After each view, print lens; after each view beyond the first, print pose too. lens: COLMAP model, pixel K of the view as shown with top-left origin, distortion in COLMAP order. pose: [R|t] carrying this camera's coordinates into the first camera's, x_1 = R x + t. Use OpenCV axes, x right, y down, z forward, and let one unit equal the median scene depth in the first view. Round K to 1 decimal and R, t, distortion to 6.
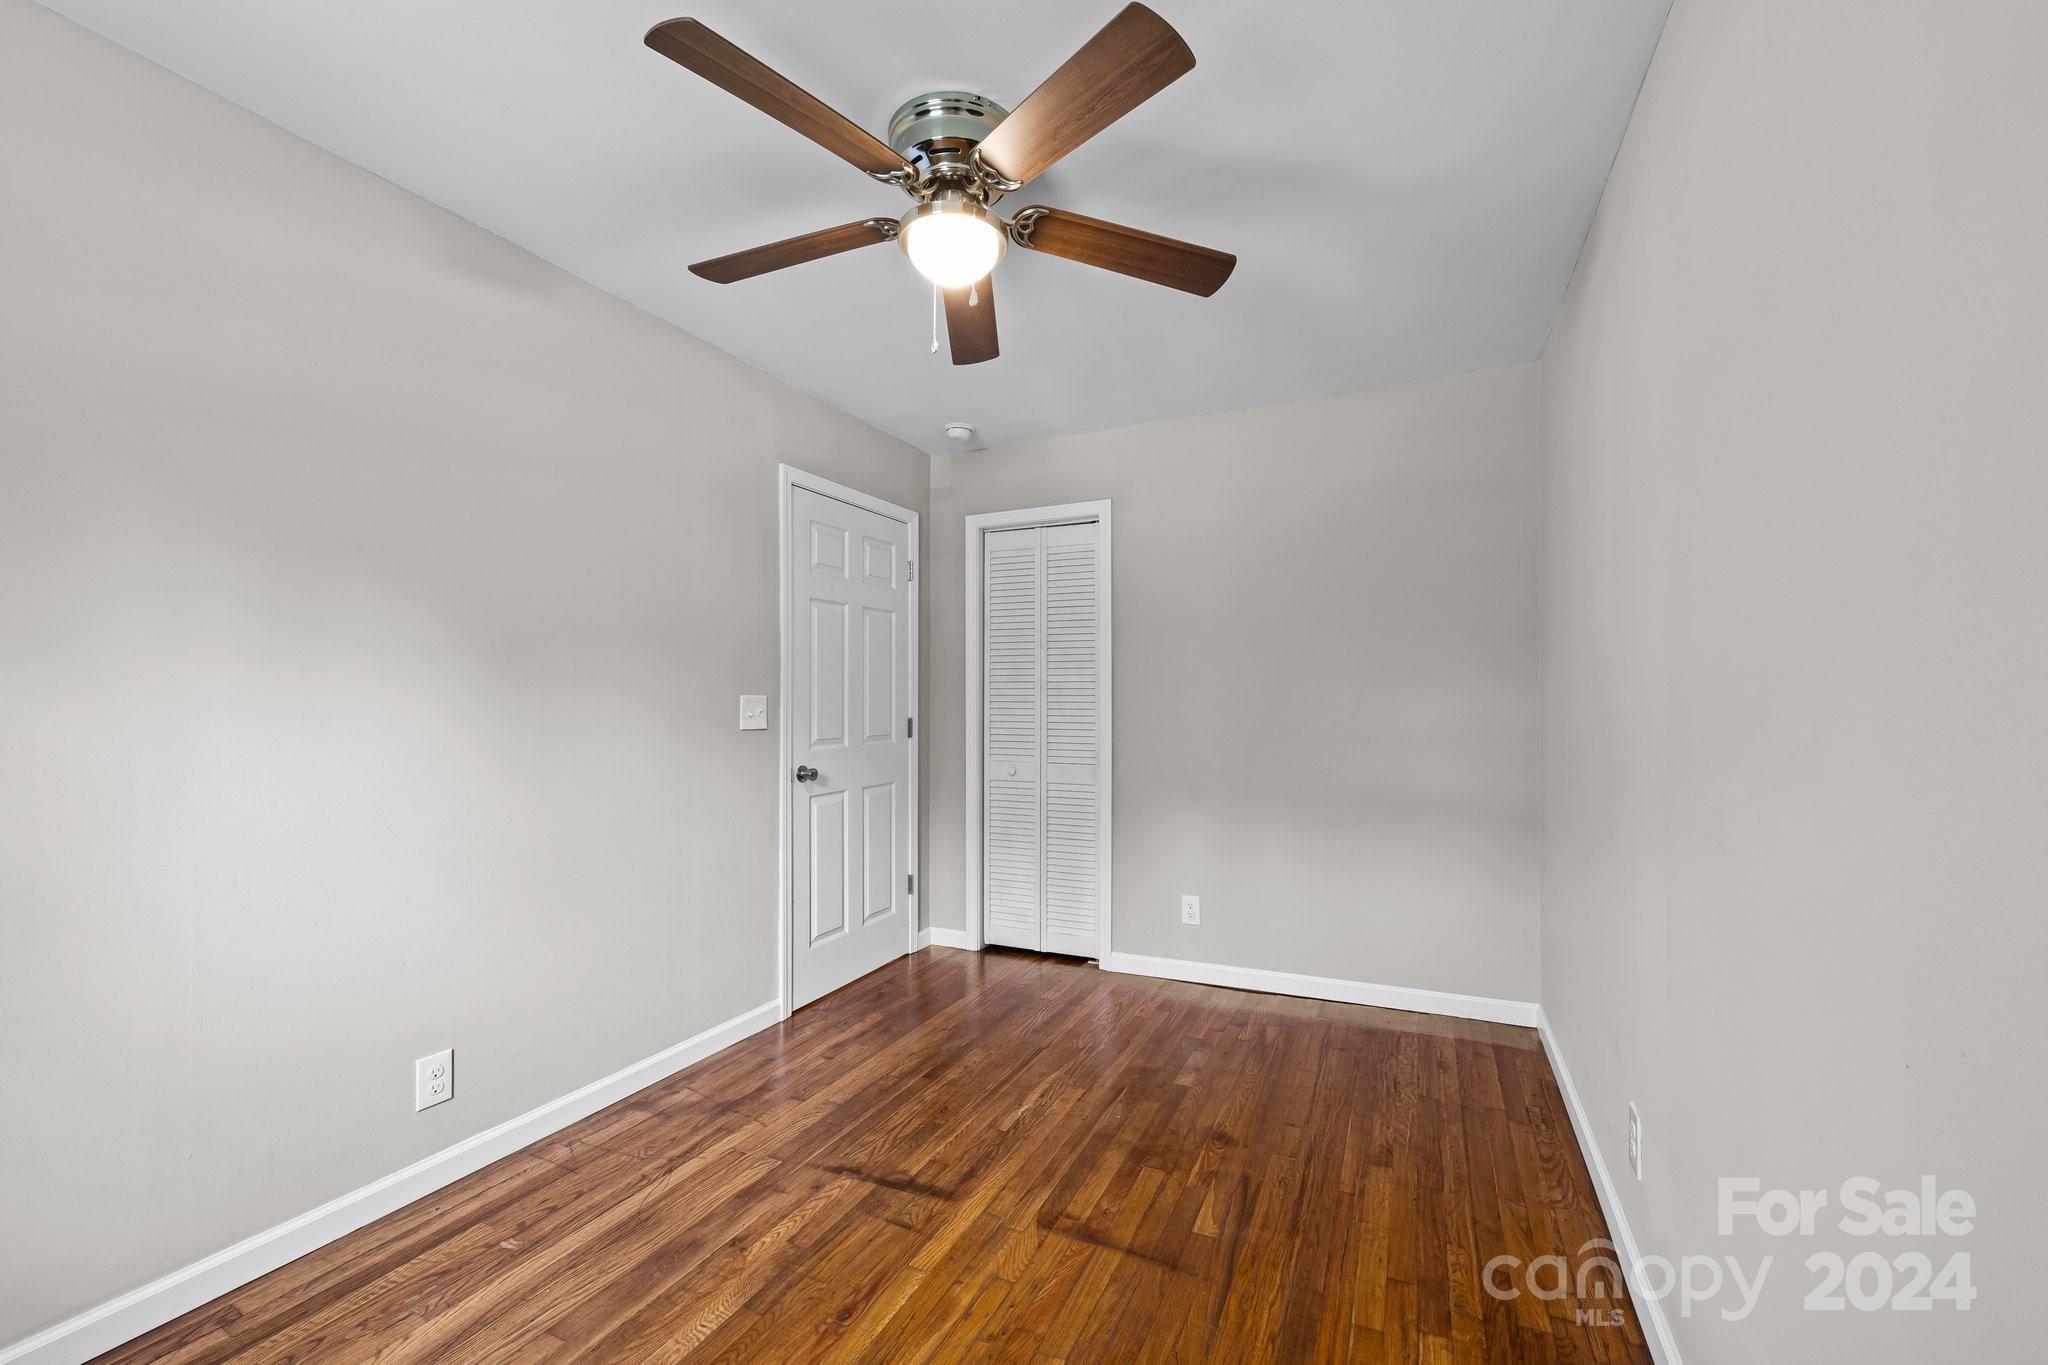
lens RADIAL K [[828.9, 0, 1024.0], [0, 828.9, 688.4], [0, 0, 1]] dist [0.000301, 0.000400]
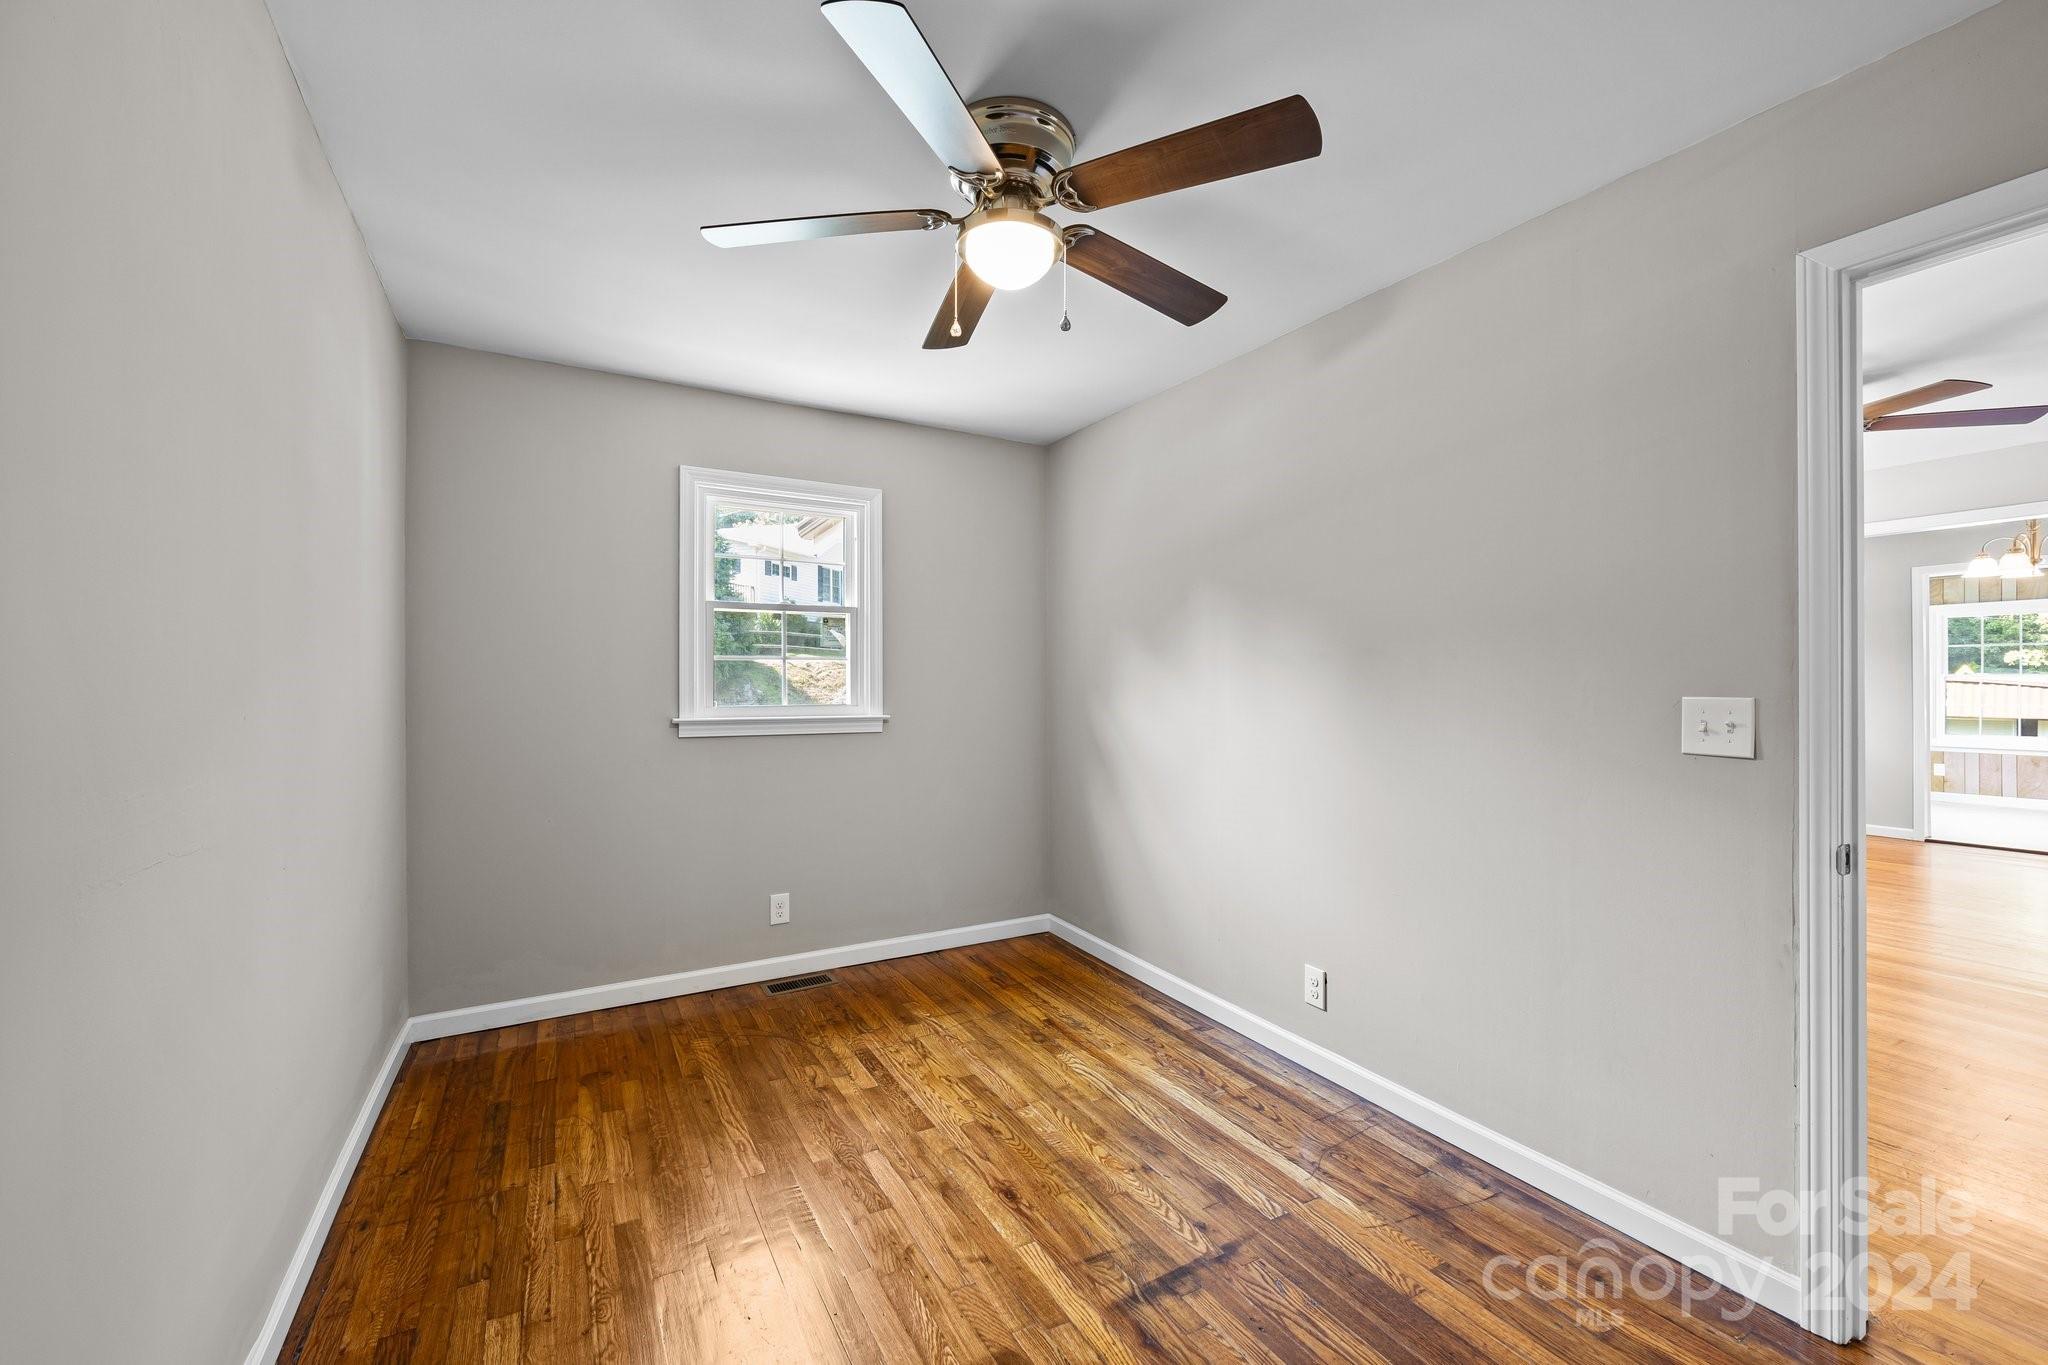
lens RADIAL K [[828.9, 0, 1027.2], [0, 828.9, 679.5], [0, 0, 1]] dist [0.000301, 0.000400]
pose [[-0.570803, -0.008912, -0.821039, 0.635069], [0.008362, 0.999826, -0.016666, 0.002555], [0.821045, -0.016378, -0.570629, 1.388899]]
